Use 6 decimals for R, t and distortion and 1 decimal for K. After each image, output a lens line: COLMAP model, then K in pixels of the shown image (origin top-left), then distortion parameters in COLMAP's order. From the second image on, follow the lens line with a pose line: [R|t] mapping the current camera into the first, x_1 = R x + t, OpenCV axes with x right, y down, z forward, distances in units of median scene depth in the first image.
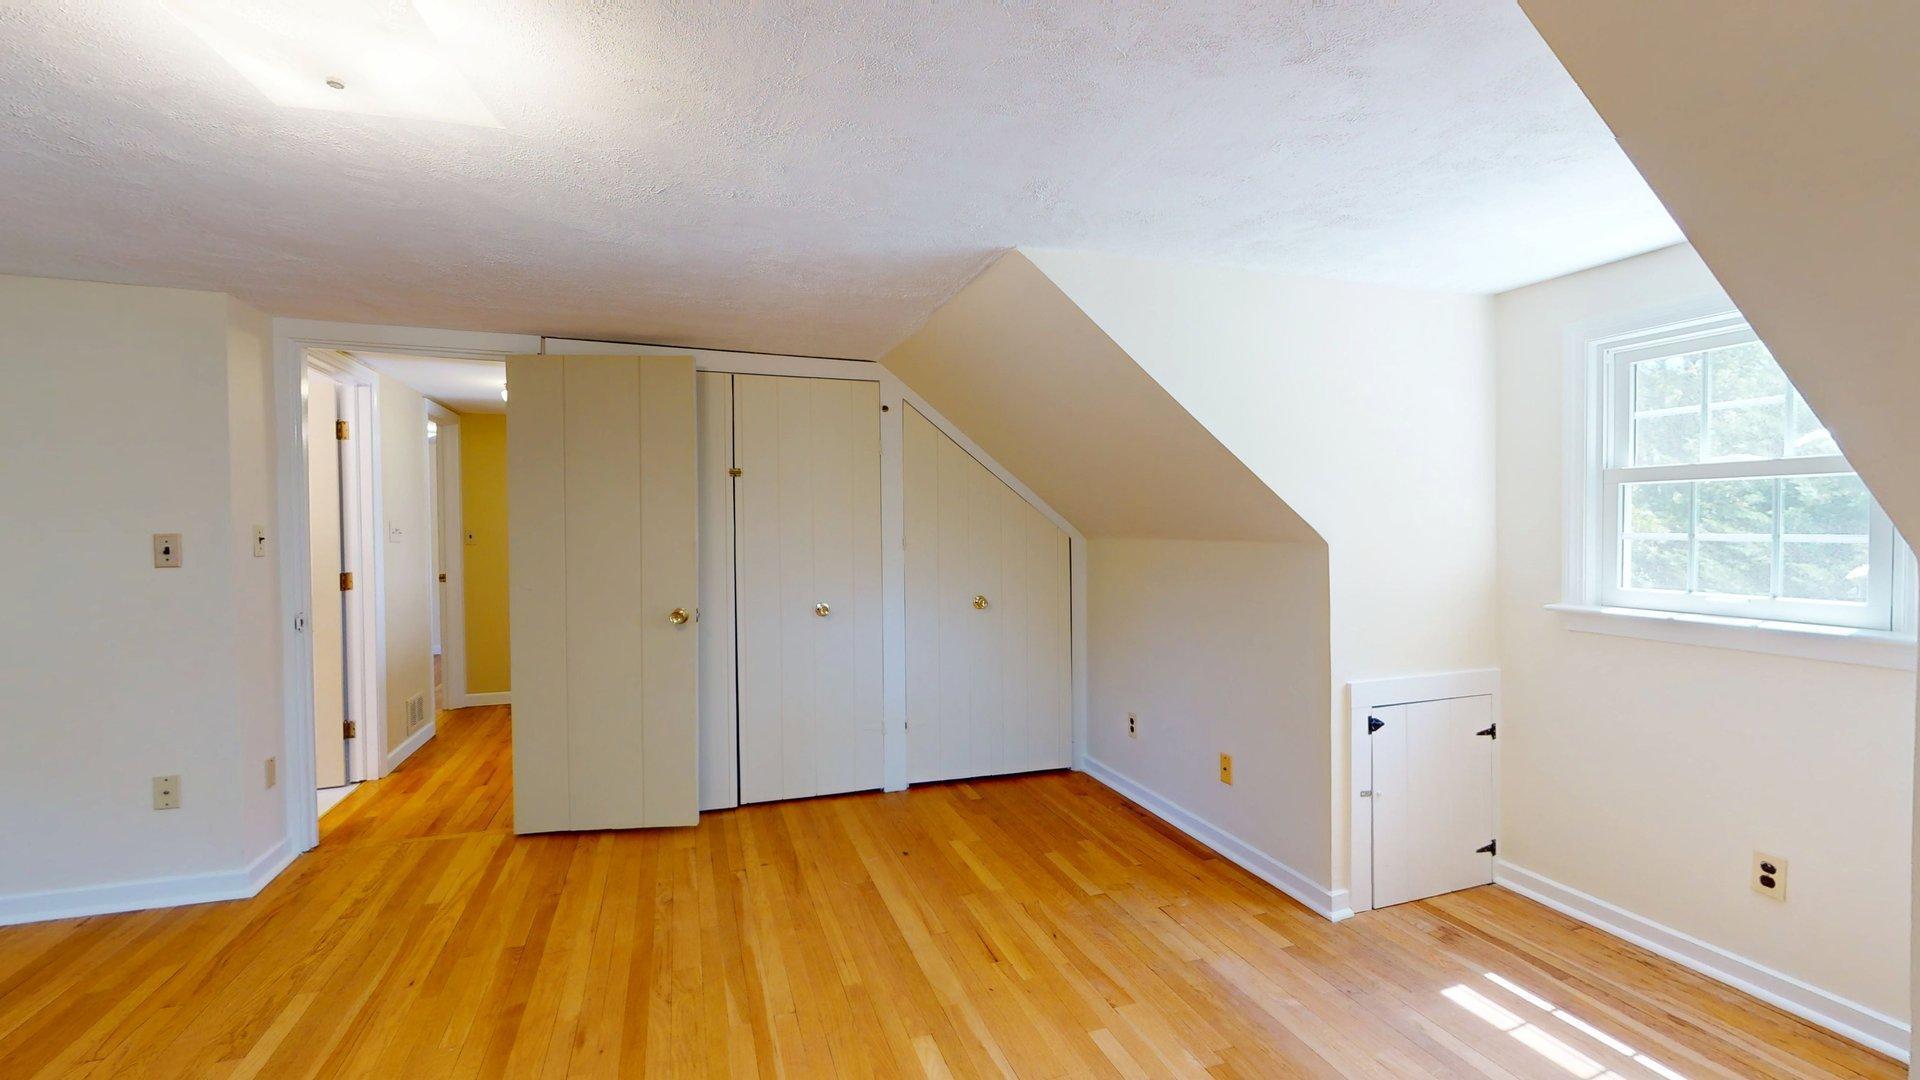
lens RADIAL K [[811.5, 0, 960.0], [0, 811.5, 540.0], [0, 0, 1]] dist [0.002751, 0.000369]
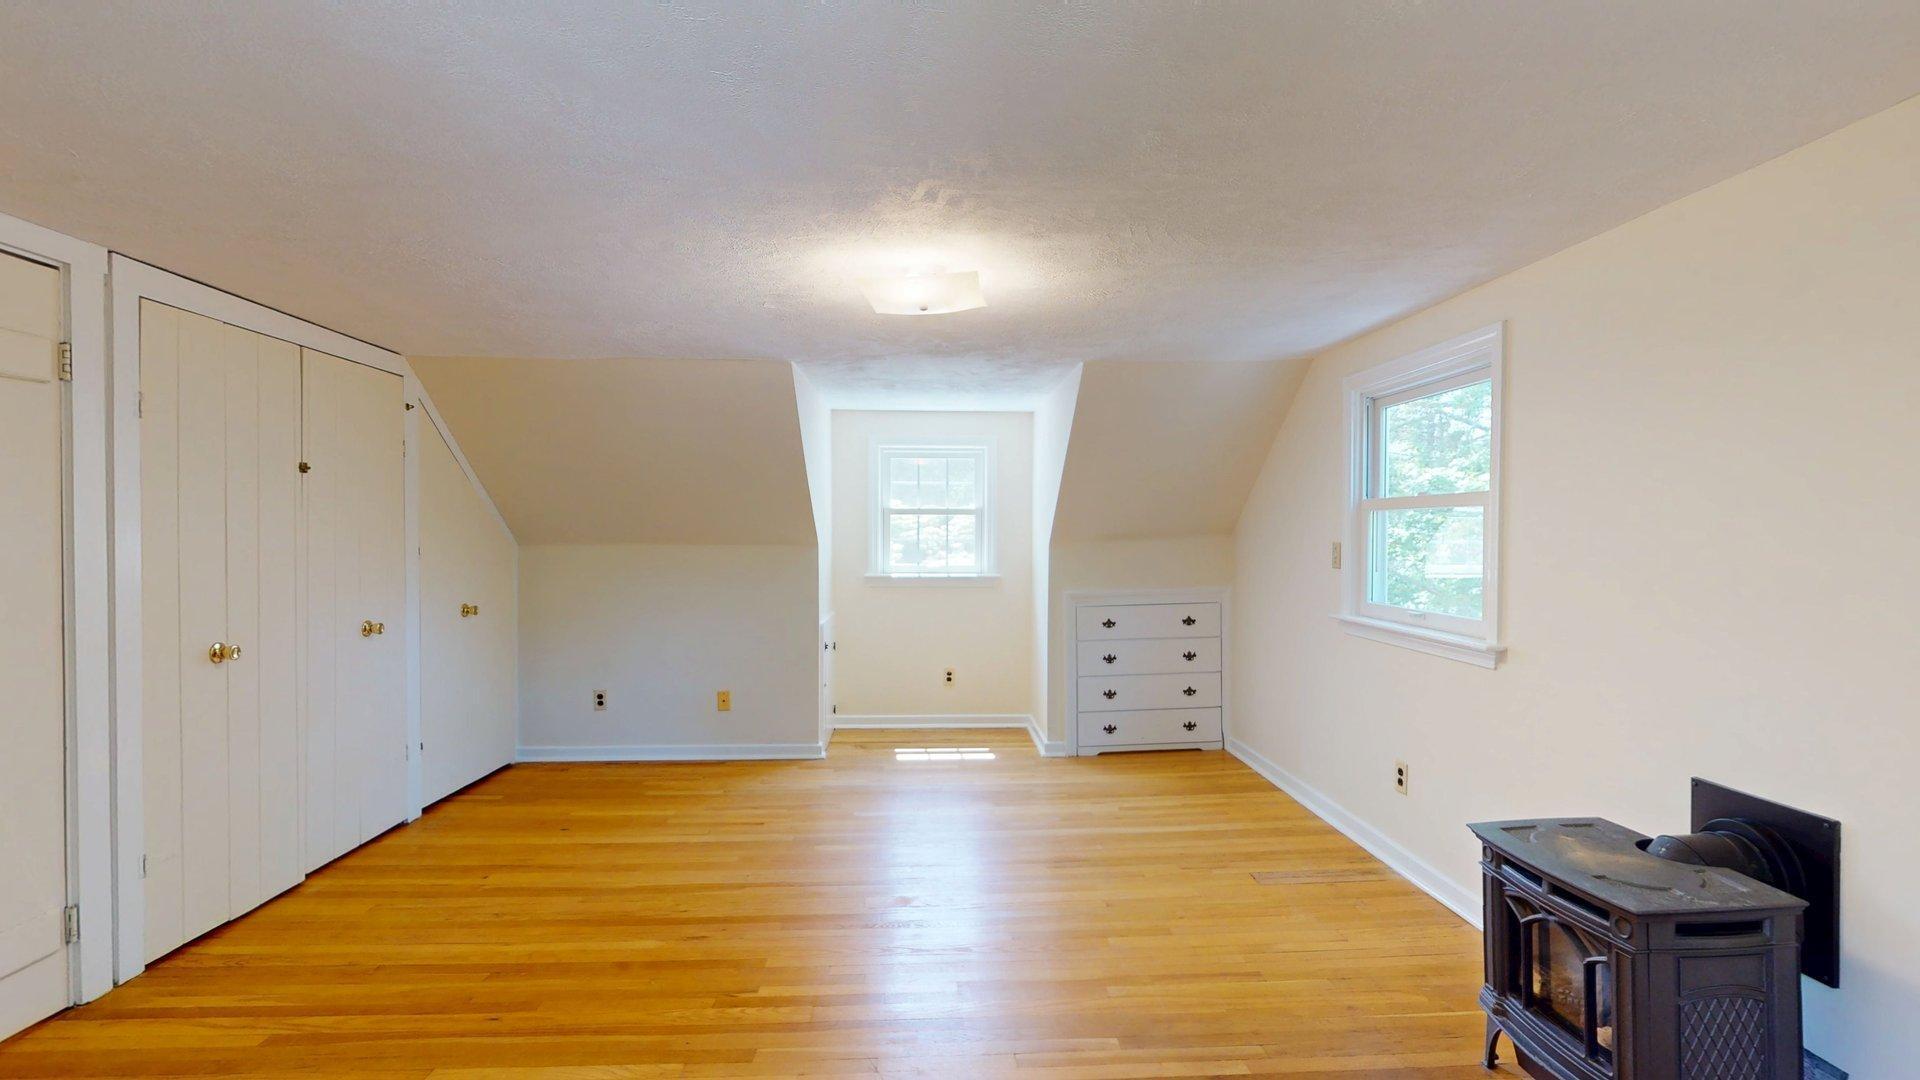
lens RADIAL K [[900.9, 0, 960.0], [0, 900.9, 540.0], [0, 0, 1]] dist [0.000620, 0.000390]
pose [[0.284596, -0.004909, 0.958635, -1.229959], [0.014767, 0.999891, 0.000736, -0.002164], [-0.958534, 0.013947, 0.284637, 0.143659]]
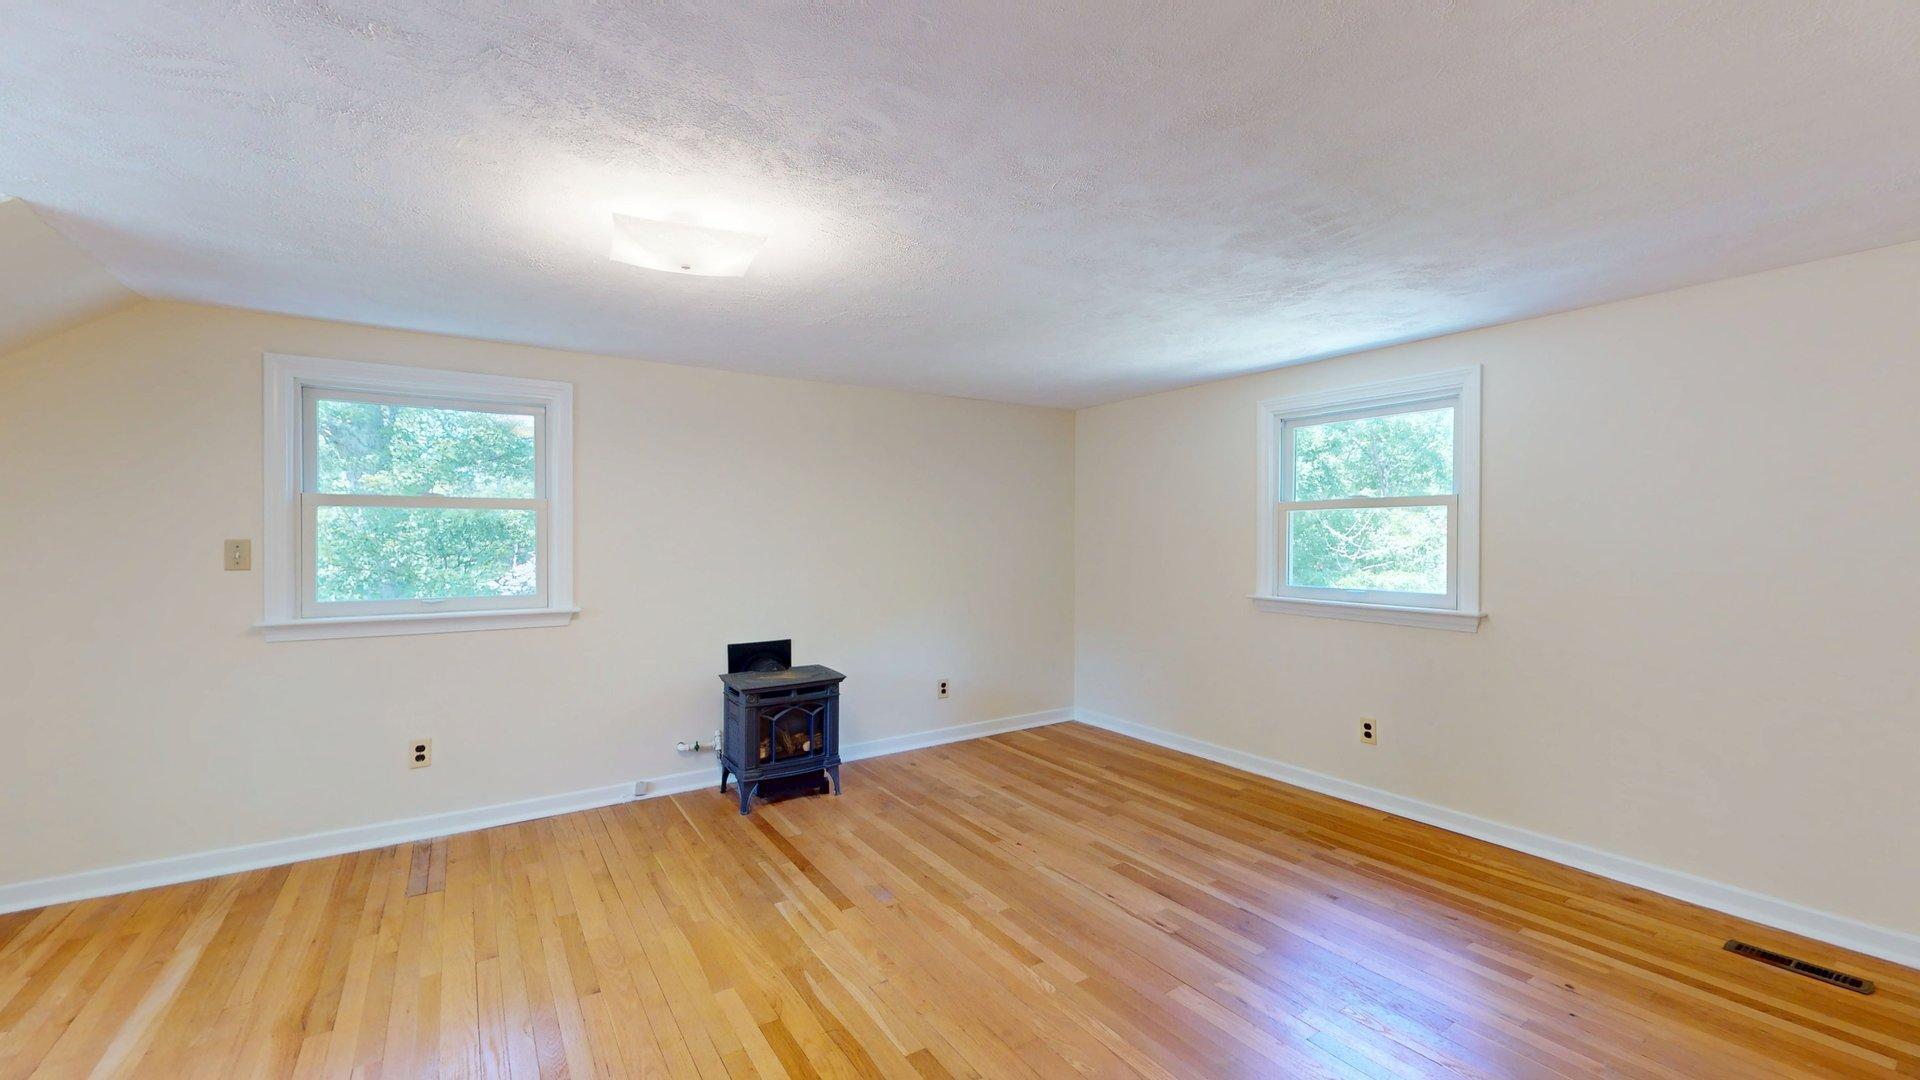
lens RADIAL K [[771.1, 0, 960.0], [0, 771.1, 540.0], [0, 0, 1]] dist [-0.000783, -0.000274]
pose [[-0.968139, 0.006224, -0.250337, -0.400150], [0.000697, 0.999754, 0.022162, -0.010482], [0.250413, 0.021281, -0.967905, 1.192054]]
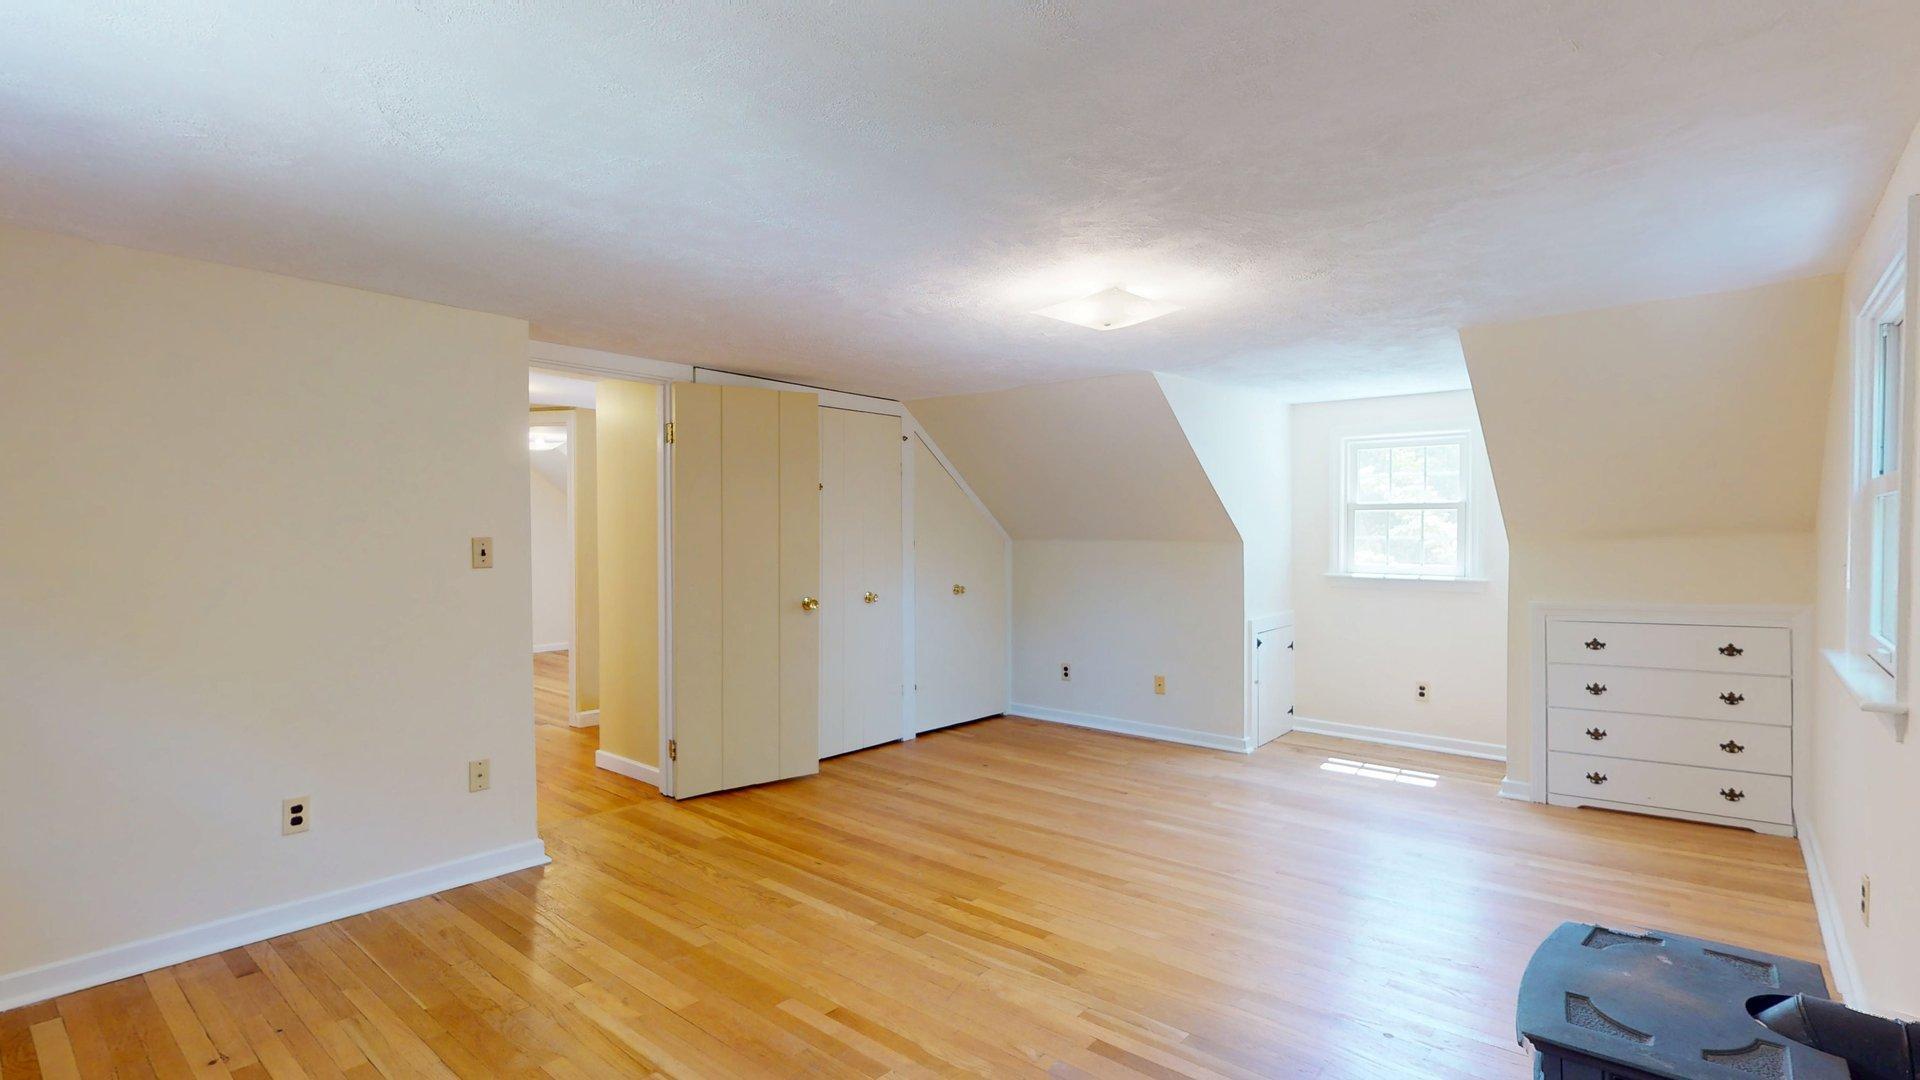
lens RADIAL K [[900.9, 0, 960.0], [0, 900.9, 540.0], [0, 0, 1]] dist [0.000620, 0.000390]
pose [[0.861654, -0.002996, 0.507488, -1.003808], [0.006212, 0.999970, -0.004644, 0.005646], [-0.507458, 0.007154, 0.861647, -0.354385]]
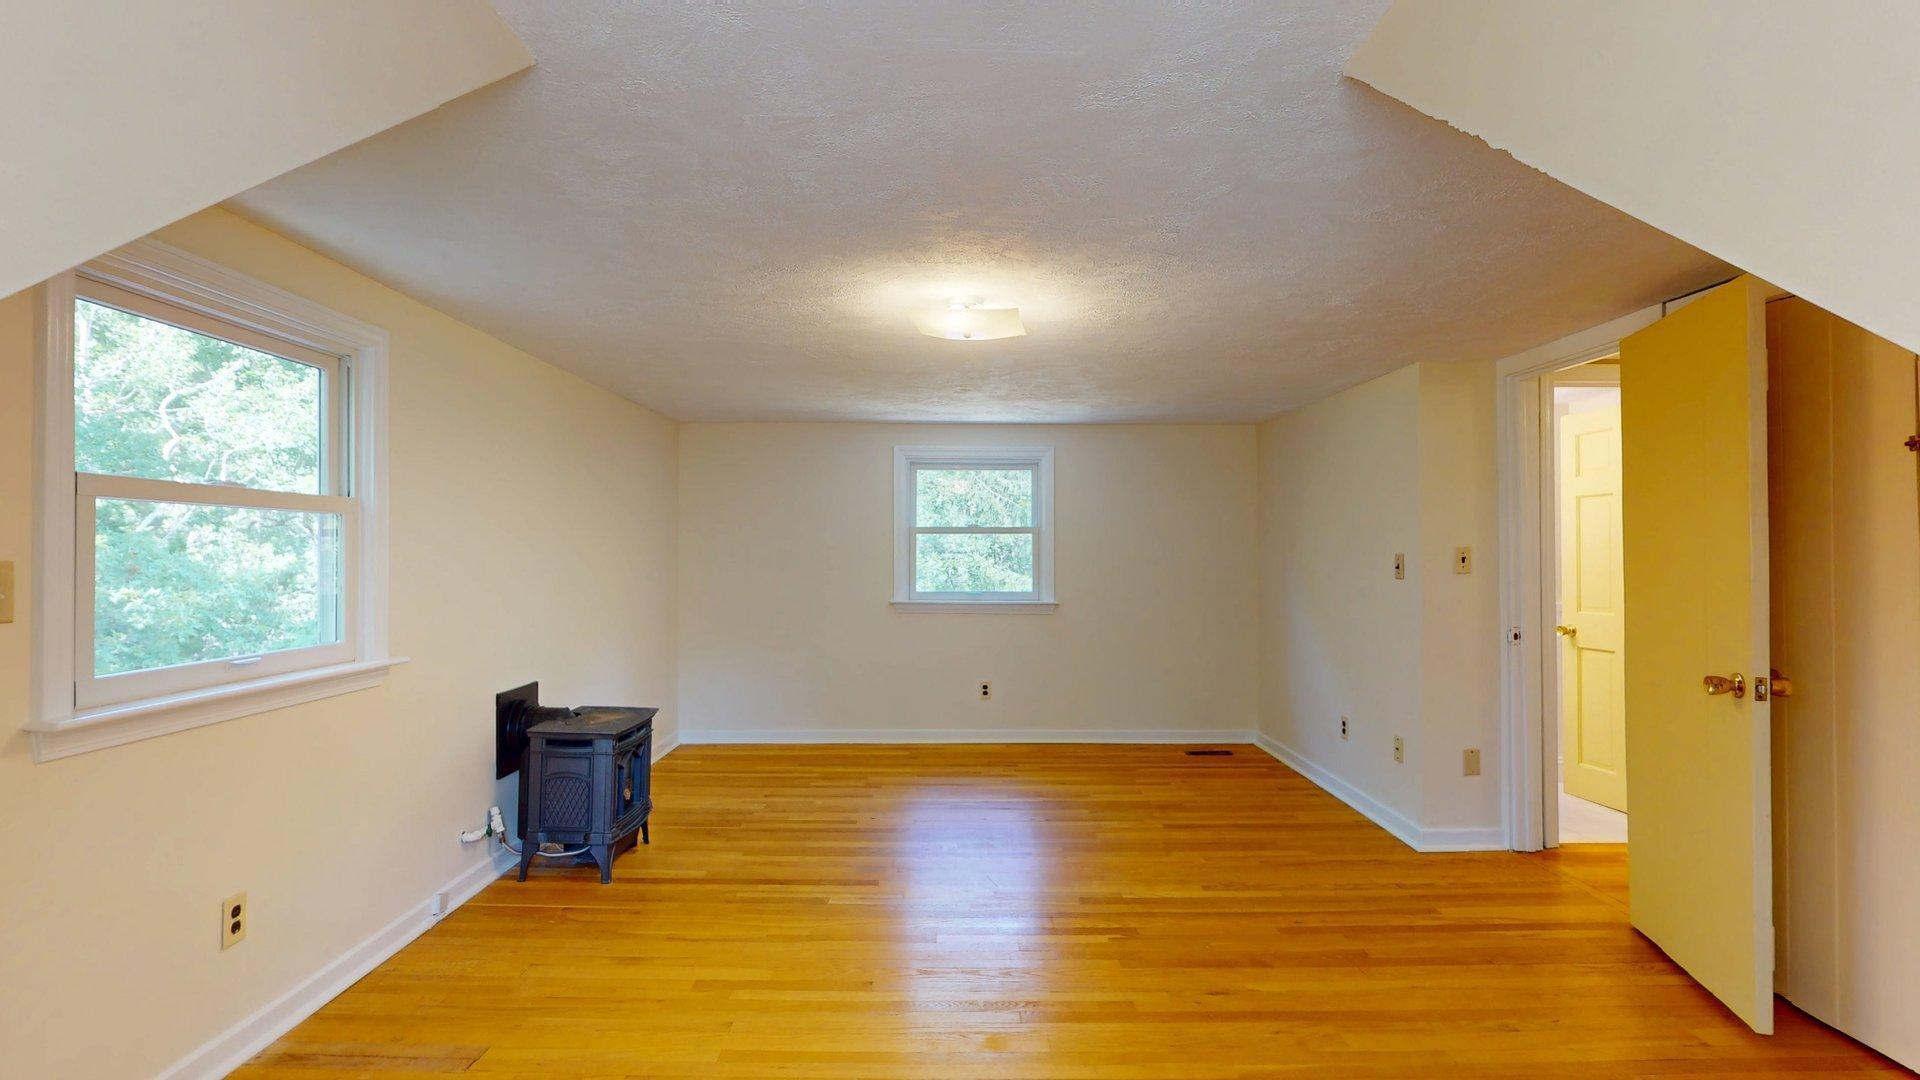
lens RADIAL K [[900.9, 0, 960.0], [0, 900.9, 540.0], [0, 0, 1]] dist [0.000620, 0.000390]
pose [[-0.315397, -0.008148, -0.948925, 0.623932], [-0.015553, 0.999873, -0.003417, -0.012156], [0.948832, 0.013681, -0.315484, 0.760227]]
